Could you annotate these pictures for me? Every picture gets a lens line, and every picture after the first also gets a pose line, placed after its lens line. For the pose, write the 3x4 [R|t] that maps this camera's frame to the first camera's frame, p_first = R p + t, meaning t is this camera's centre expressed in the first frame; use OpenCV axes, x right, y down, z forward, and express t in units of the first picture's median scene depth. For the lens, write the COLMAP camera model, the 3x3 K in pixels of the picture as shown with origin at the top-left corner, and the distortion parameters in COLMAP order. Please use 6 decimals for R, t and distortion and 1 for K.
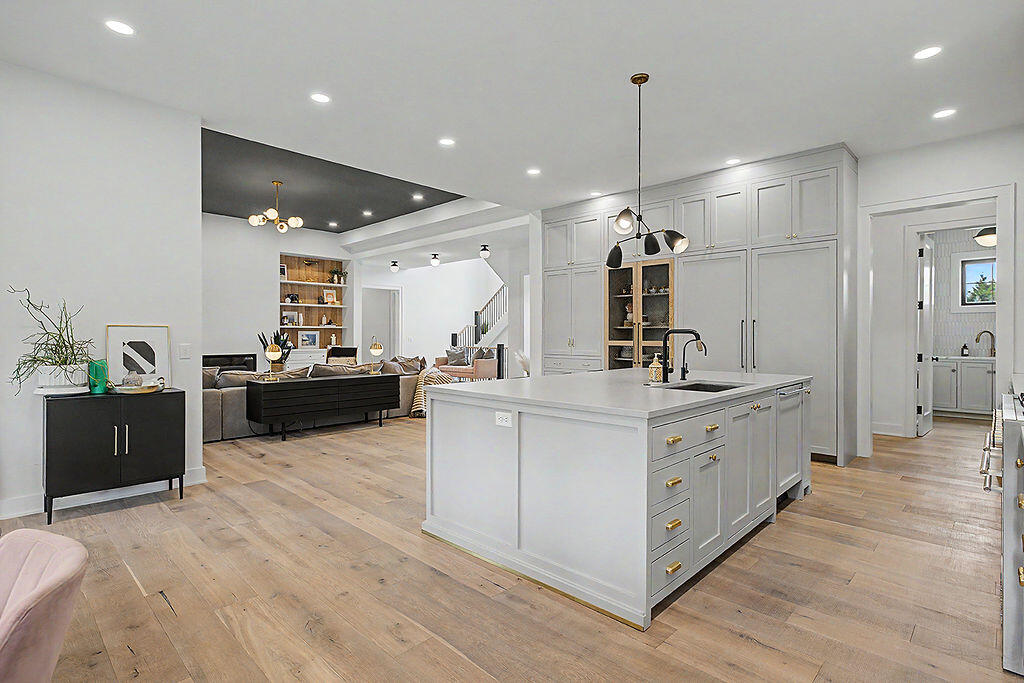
lens RADIAL K [[505.2, 0, 512.0], [0, 505.2, 340.0], [0, 0, 1]] dist [-0.000399, -0.000023]
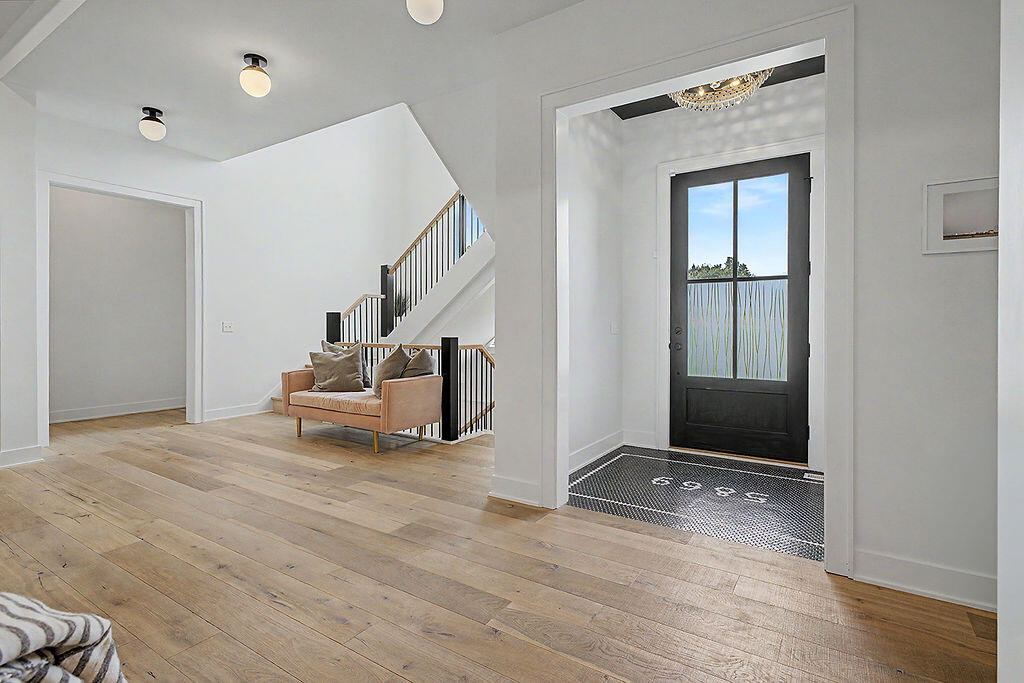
lens RADIAL K [[505.2, 0, 512.2], [0, 505.2, 333.5], [0, 0, 1]] dist [-0.000399, -0.000023]
pose [[0.982091, -0.000731, 0.188404, -0.046827], [-0.000422, 0.999981, 0.006083, 0.002168], [-0.188405, -0.006053, 0.982073, 0.568943]]
